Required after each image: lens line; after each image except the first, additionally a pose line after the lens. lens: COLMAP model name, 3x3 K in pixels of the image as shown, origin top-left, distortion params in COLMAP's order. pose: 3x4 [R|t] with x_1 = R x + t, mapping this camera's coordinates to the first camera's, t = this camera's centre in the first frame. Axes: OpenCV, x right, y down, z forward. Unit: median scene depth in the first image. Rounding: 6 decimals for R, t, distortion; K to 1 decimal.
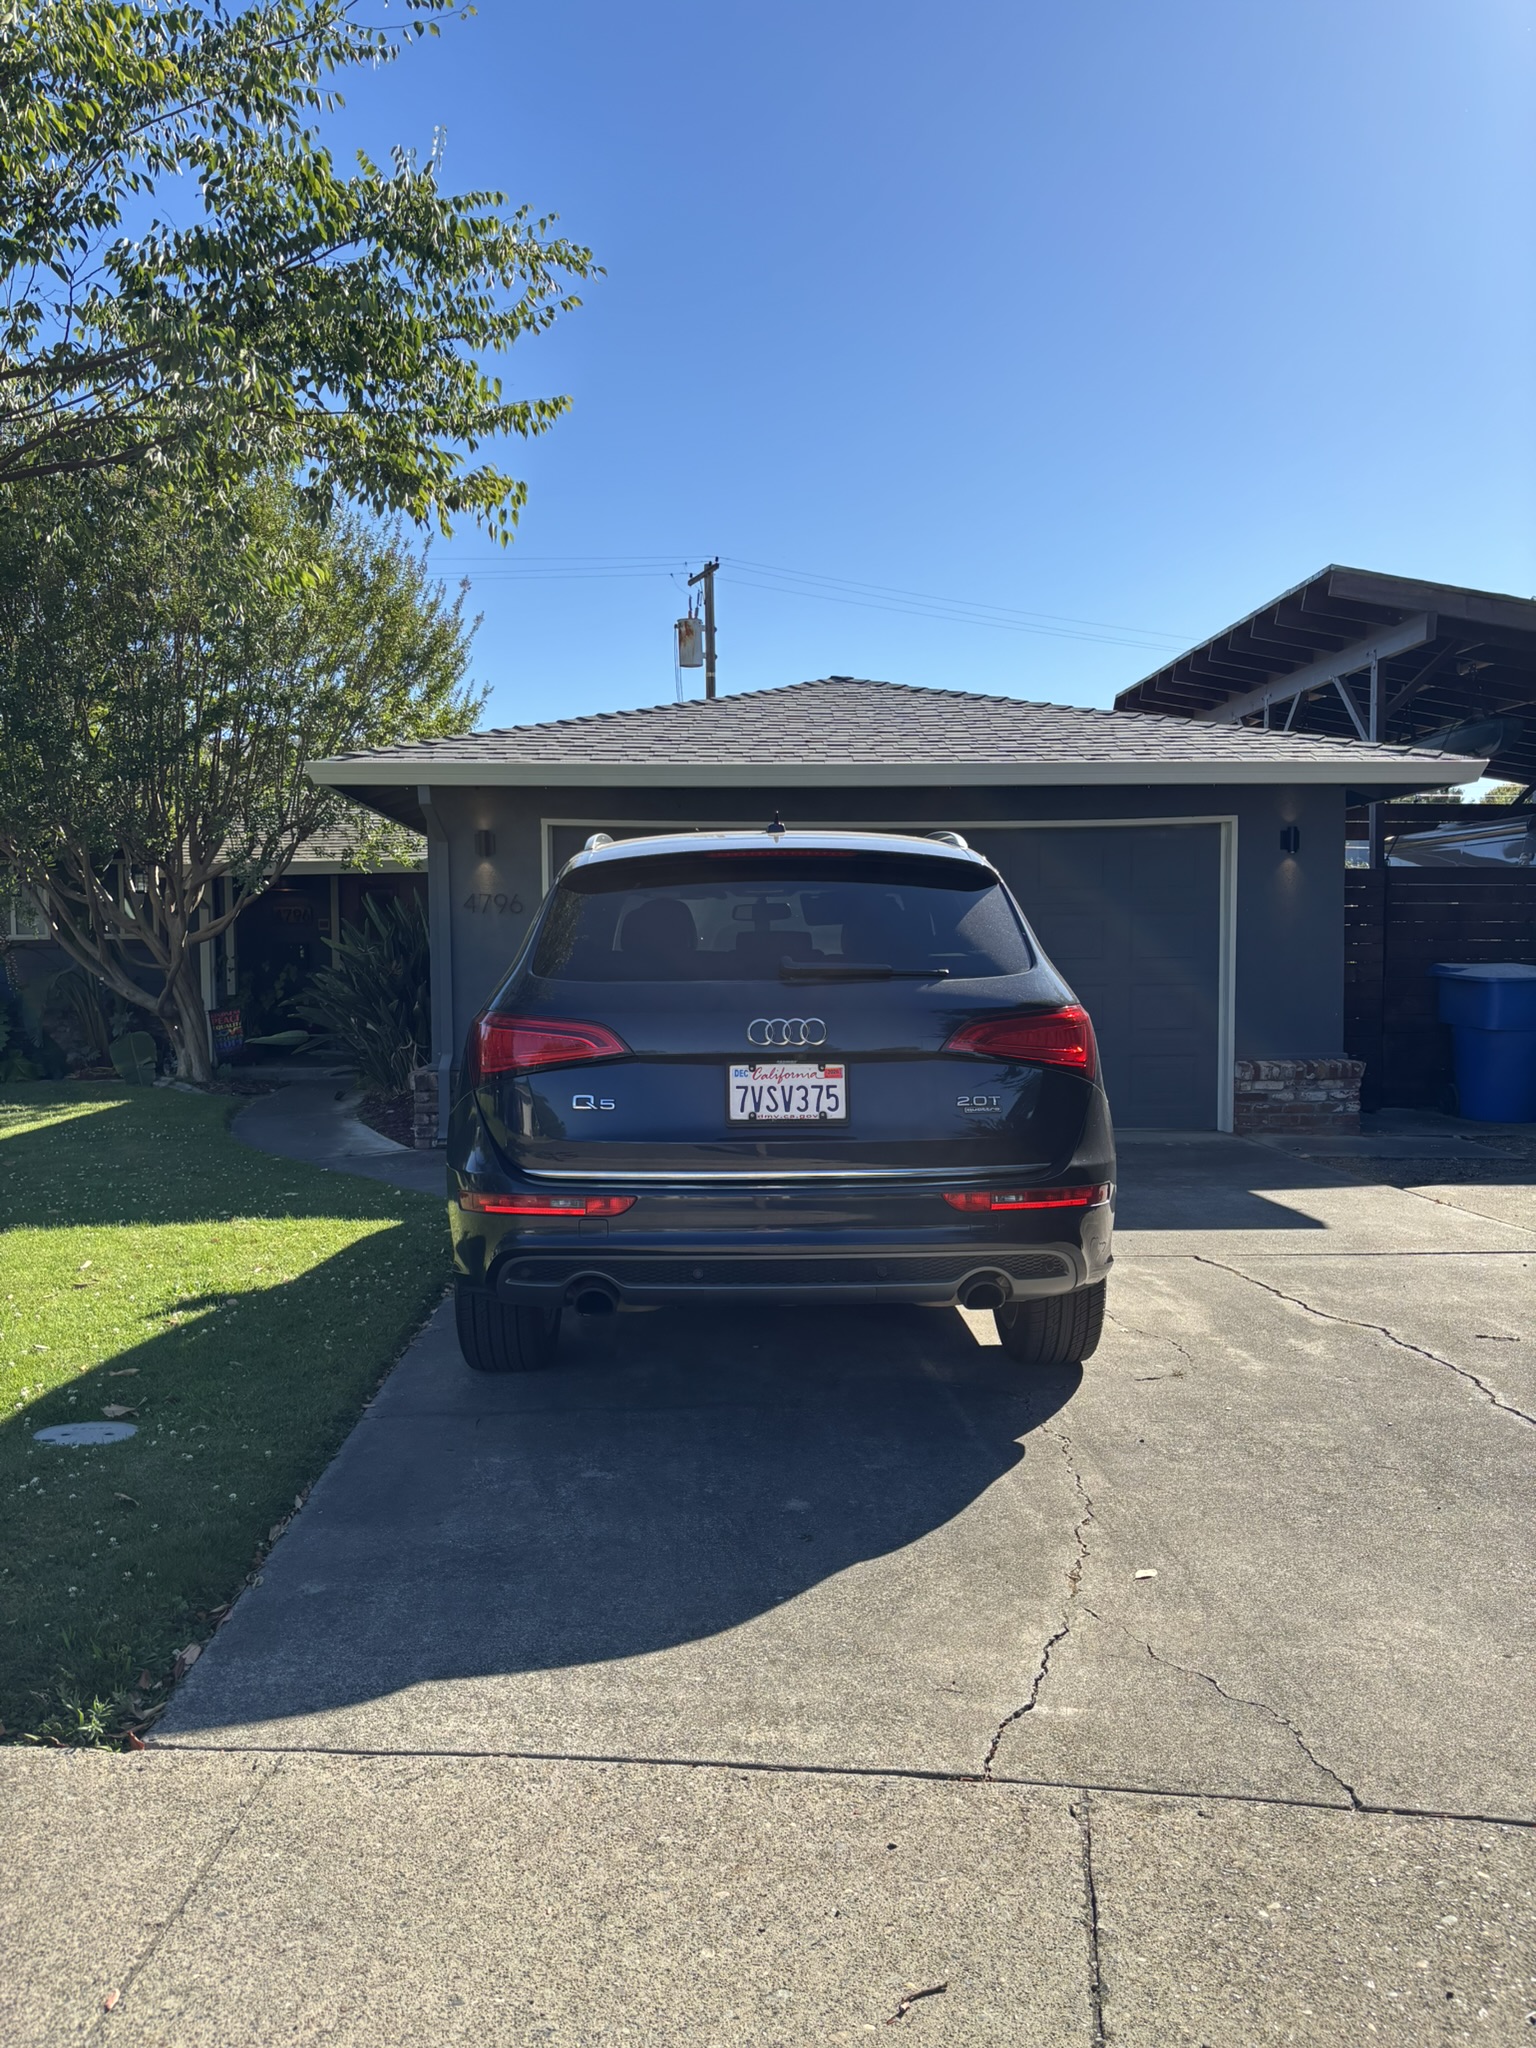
lens RADIAL K [[1537.6, 0, 762.1], [0, 1537.6, 1018.6], [0, 0, 1]] dist [0.021703, -0.012851]
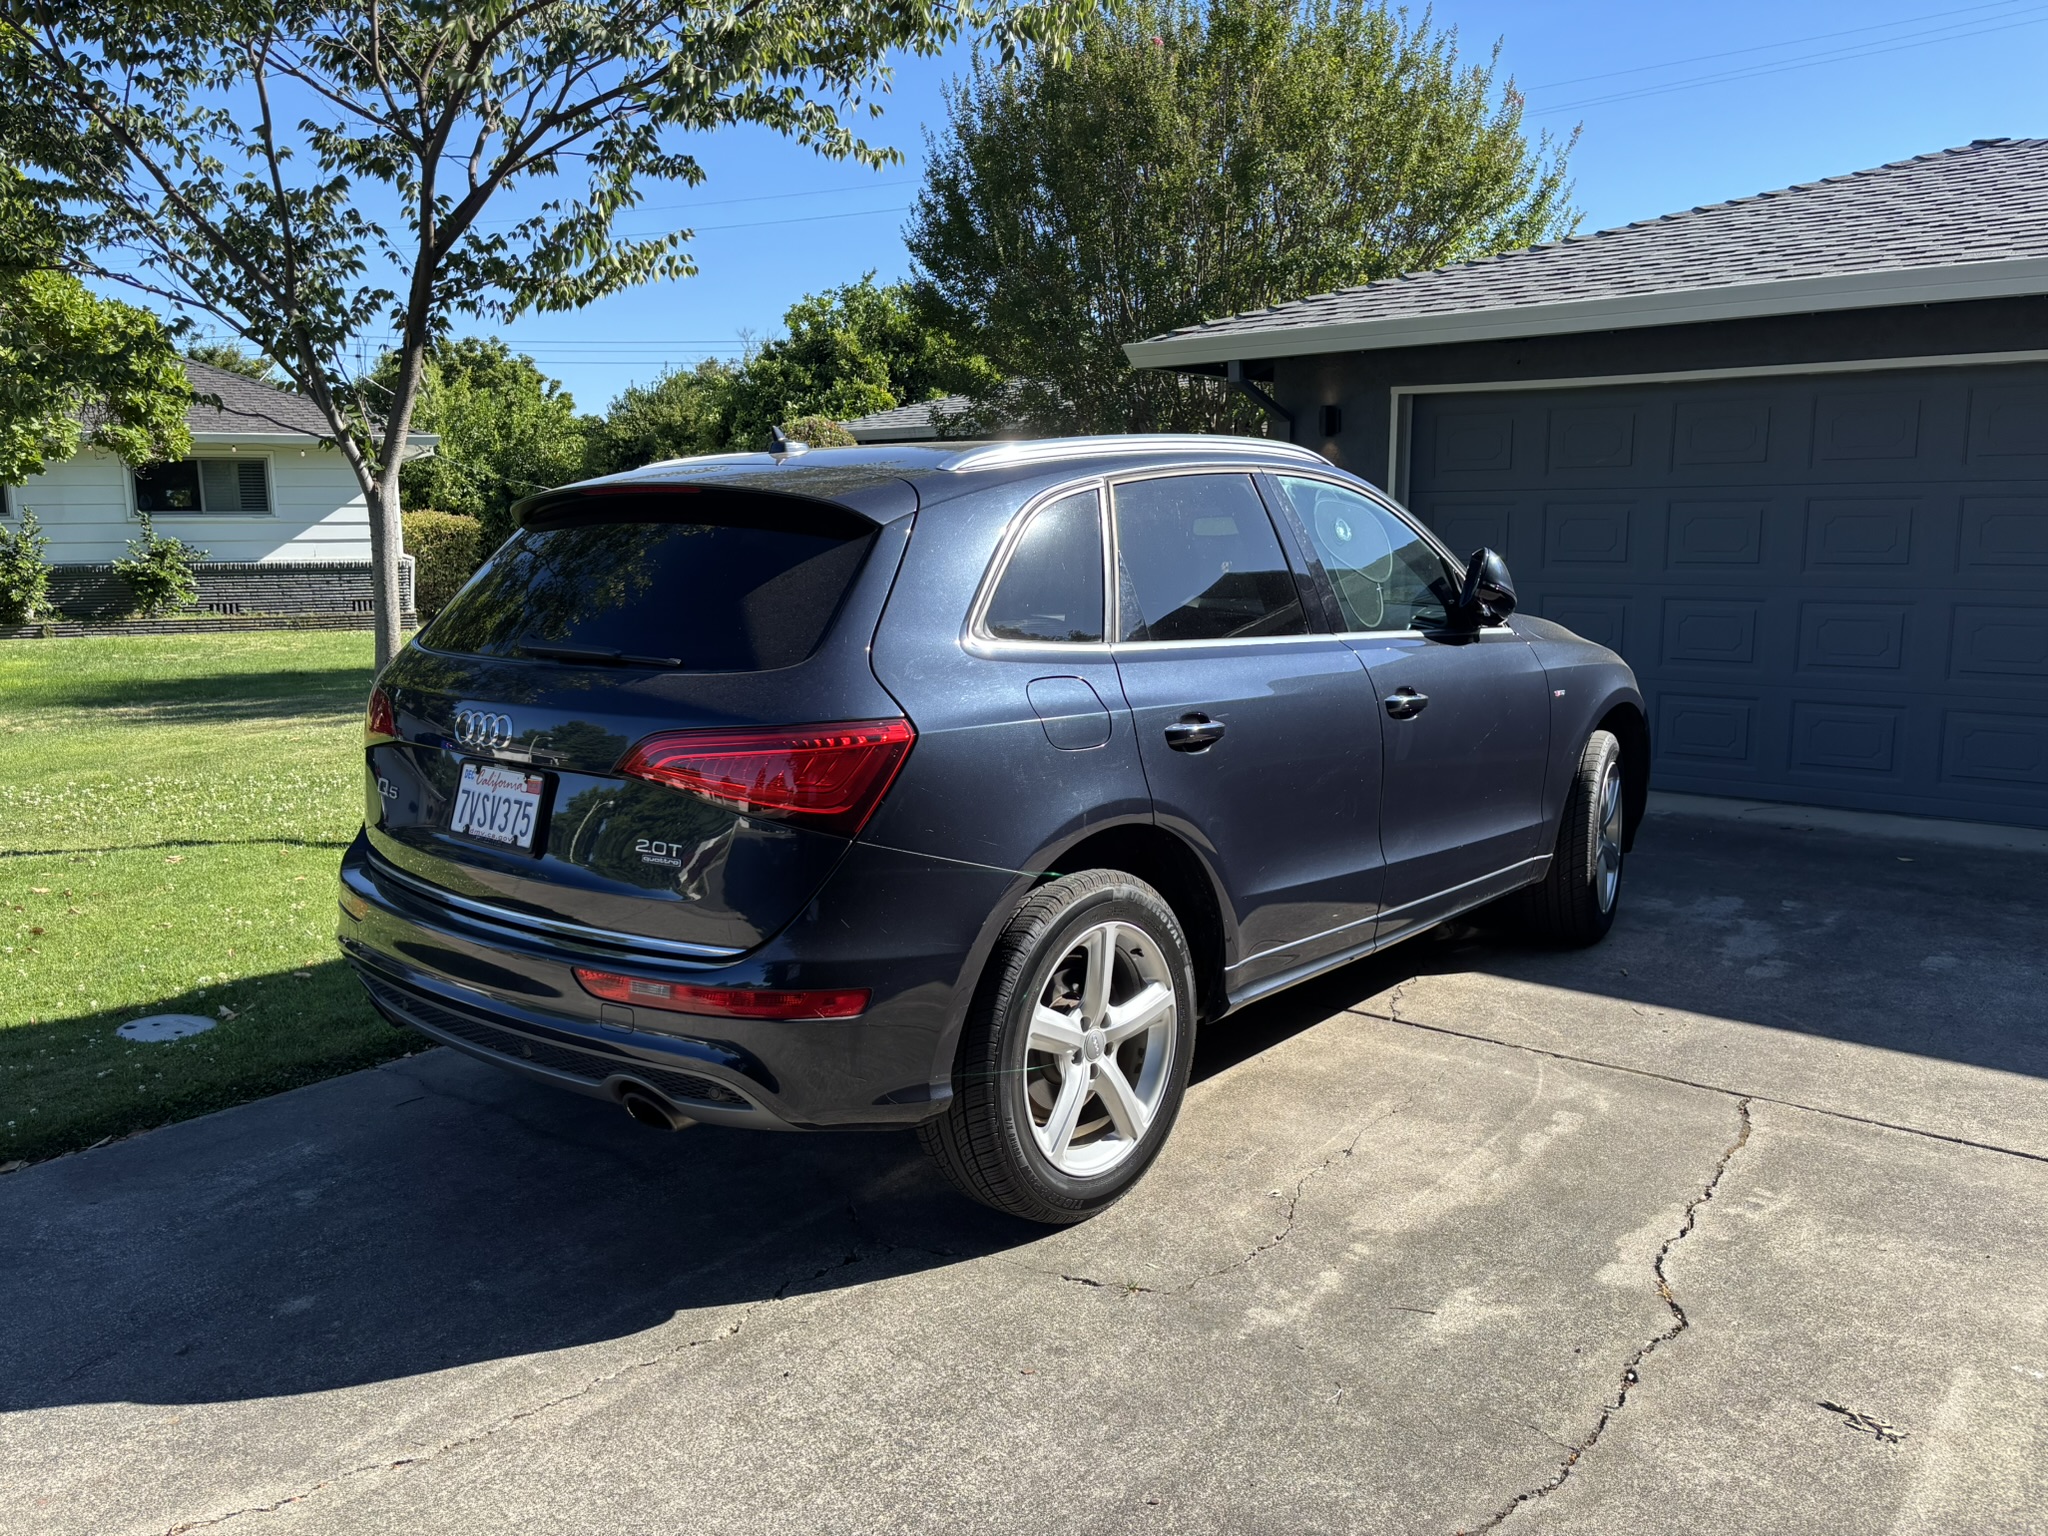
lens RADIAL K [[1537.6, 0, 1022.4], [0, 1537.6, 772.7], [0, 0, 1]] dist [0.021703, -0.012851]
pose [[0.747069, 0.108878, -0.655769, 0.745666], [-0.024099, 0.990283, 0.136964, -0.085069], [0.664309, -0.086518, 0.742434, 0.589646]]
